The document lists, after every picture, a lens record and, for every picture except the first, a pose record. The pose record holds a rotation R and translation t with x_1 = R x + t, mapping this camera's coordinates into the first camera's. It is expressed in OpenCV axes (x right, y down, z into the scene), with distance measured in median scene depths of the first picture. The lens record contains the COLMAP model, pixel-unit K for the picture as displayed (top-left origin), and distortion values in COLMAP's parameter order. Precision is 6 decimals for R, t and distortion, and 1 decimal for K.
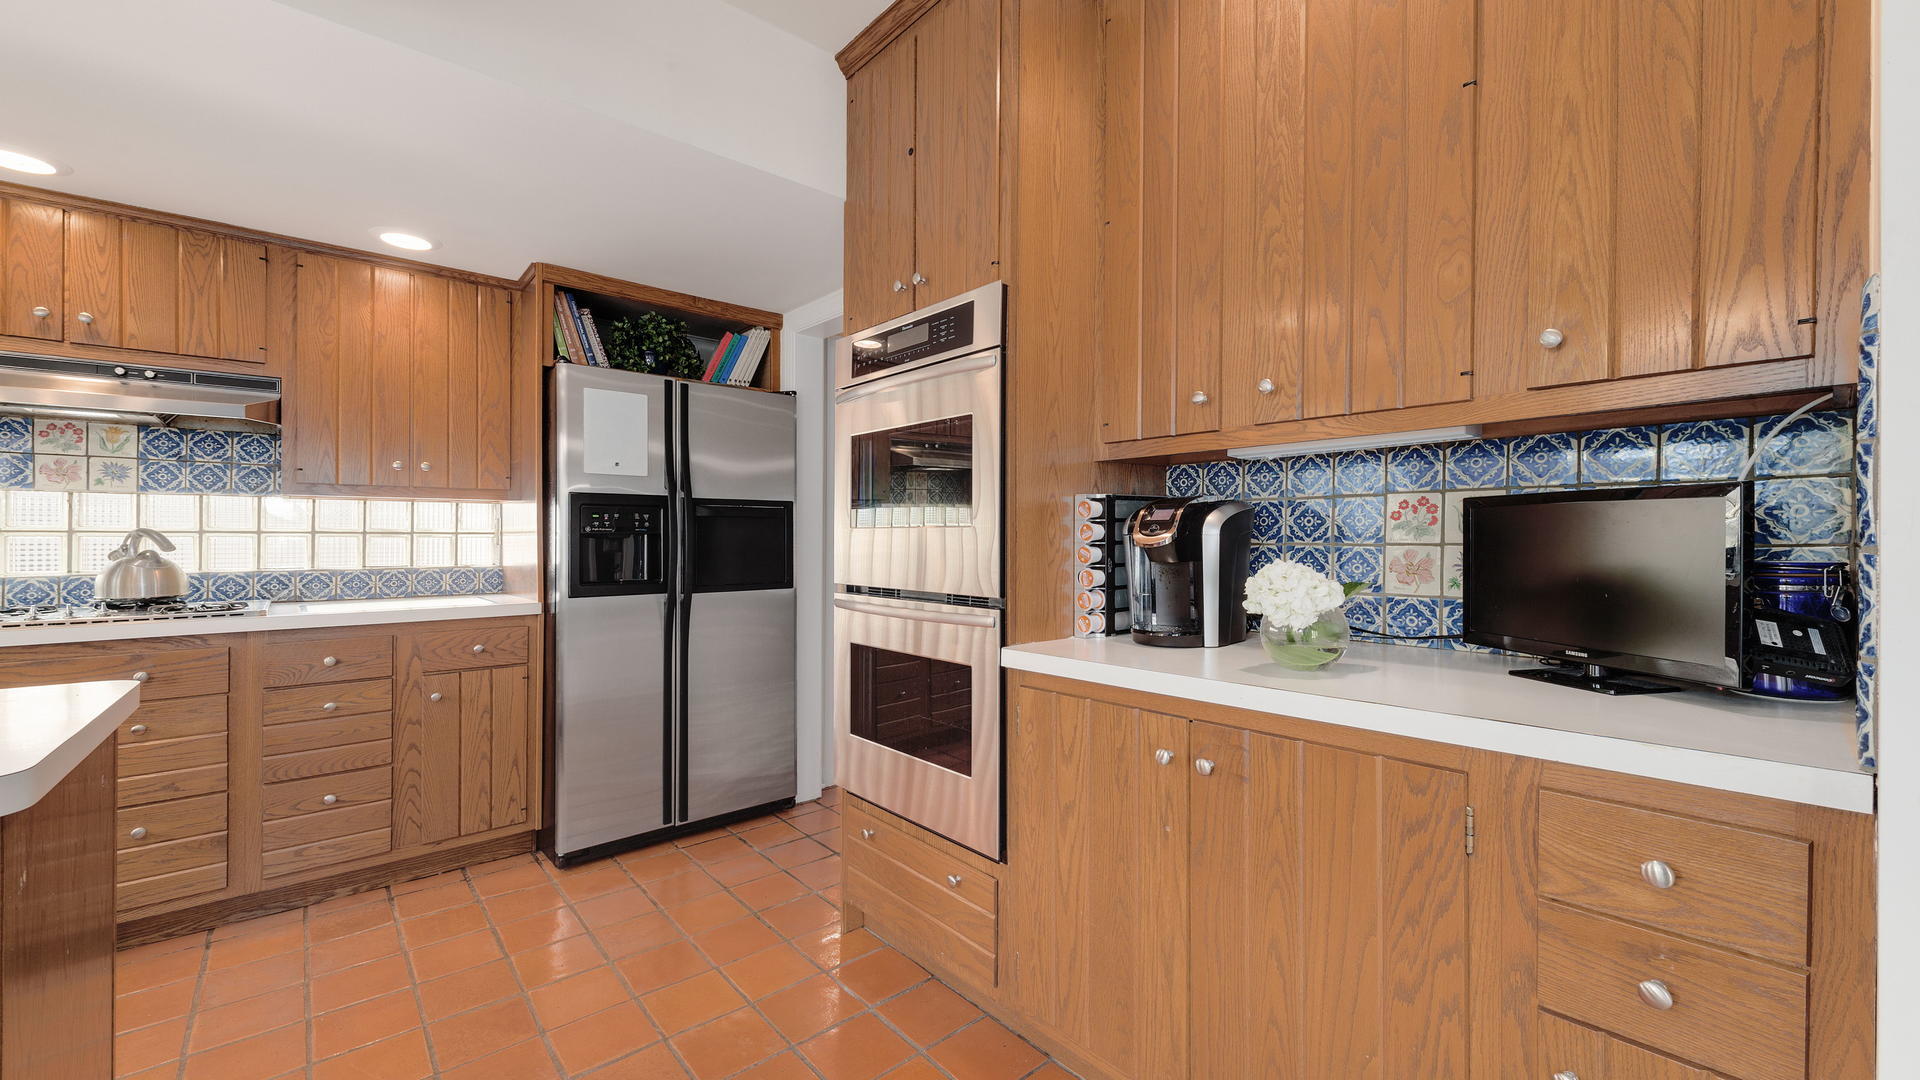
lens RADIAL K [[760.4, 0, 963.4], [0, 760.4, 536.5], [0, 0, 1]] dist [0.005655, -0.001537]
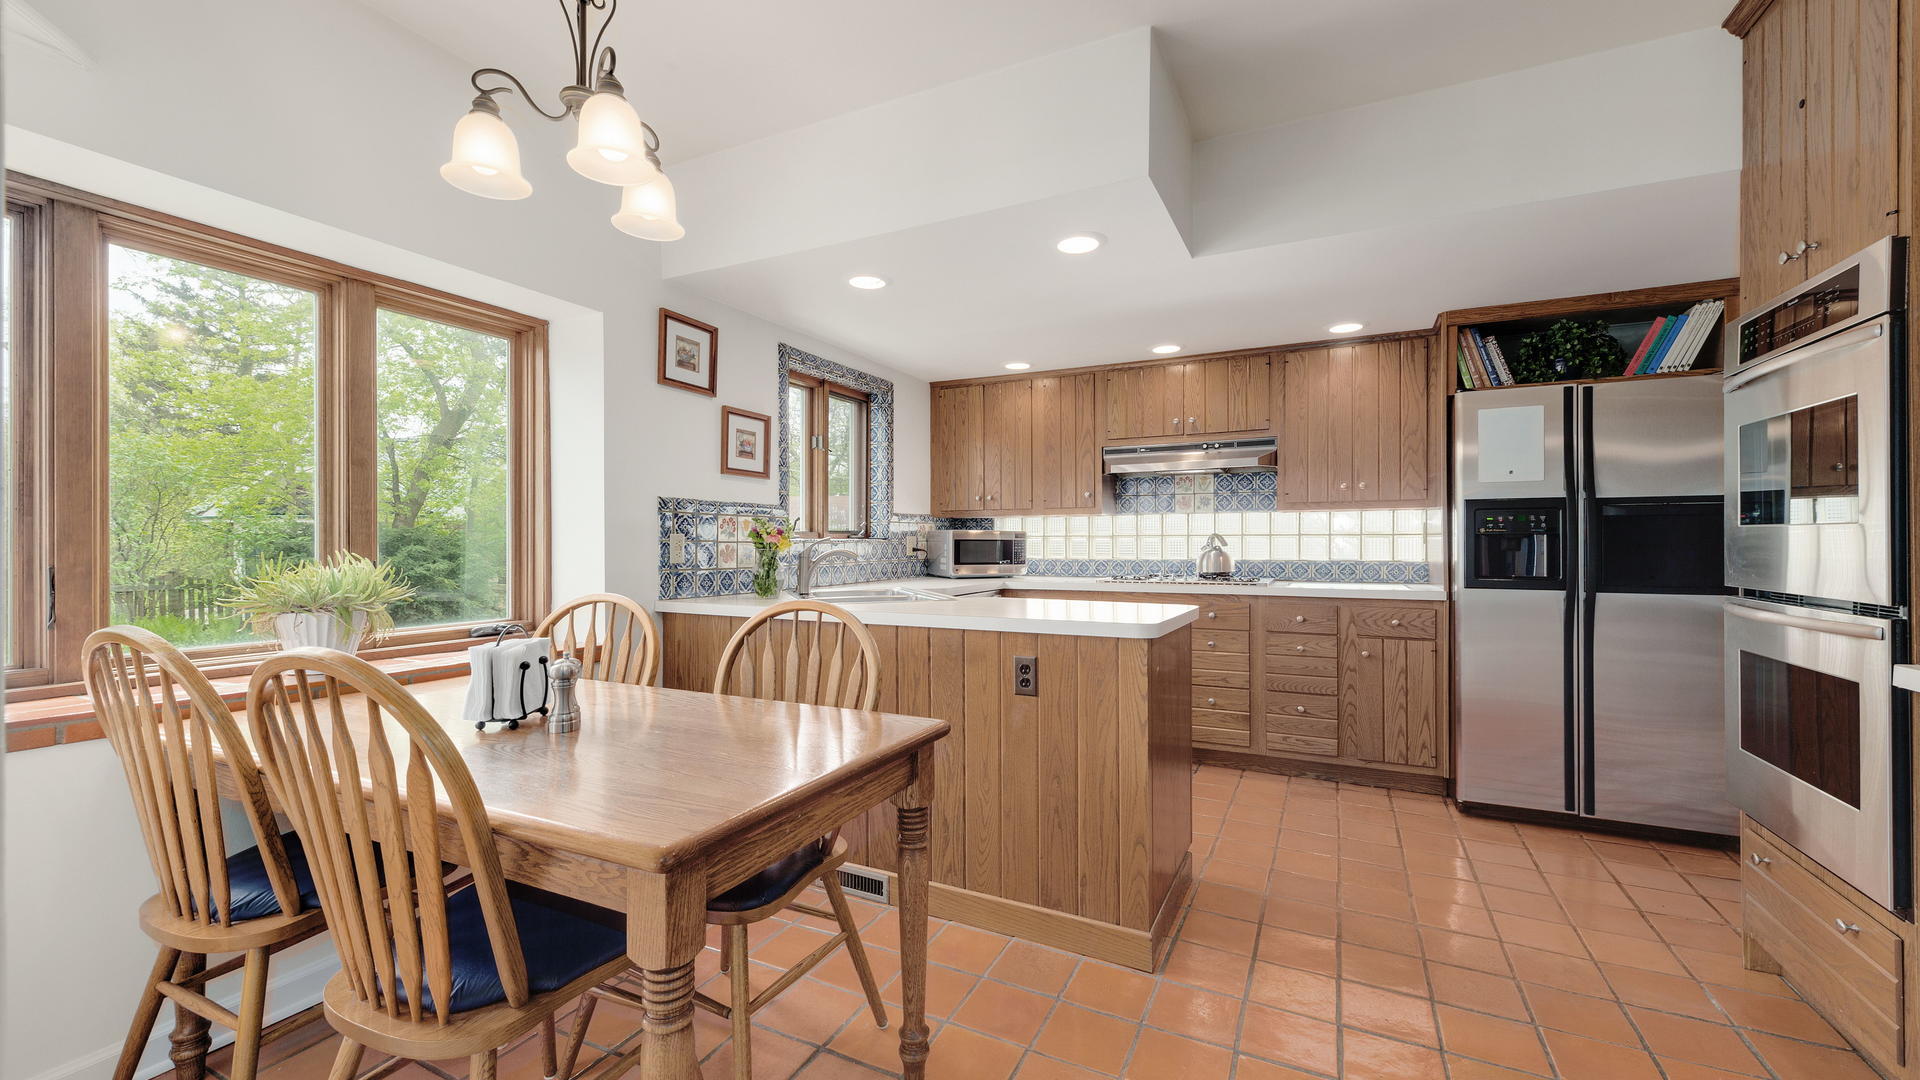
lens RADIAL K [[760.4, 0, 959.9], [0, 760.4, 538.0], [0, 0, 1]] dist [0.005655, -0.001537]
pose [[0.384364, -0.003456, -0.923175, 0.281048], [0.003604, 0.999991, -0.002243, 0.001814], [0.923174, -0.002465, 0.384373, -0.191813]]
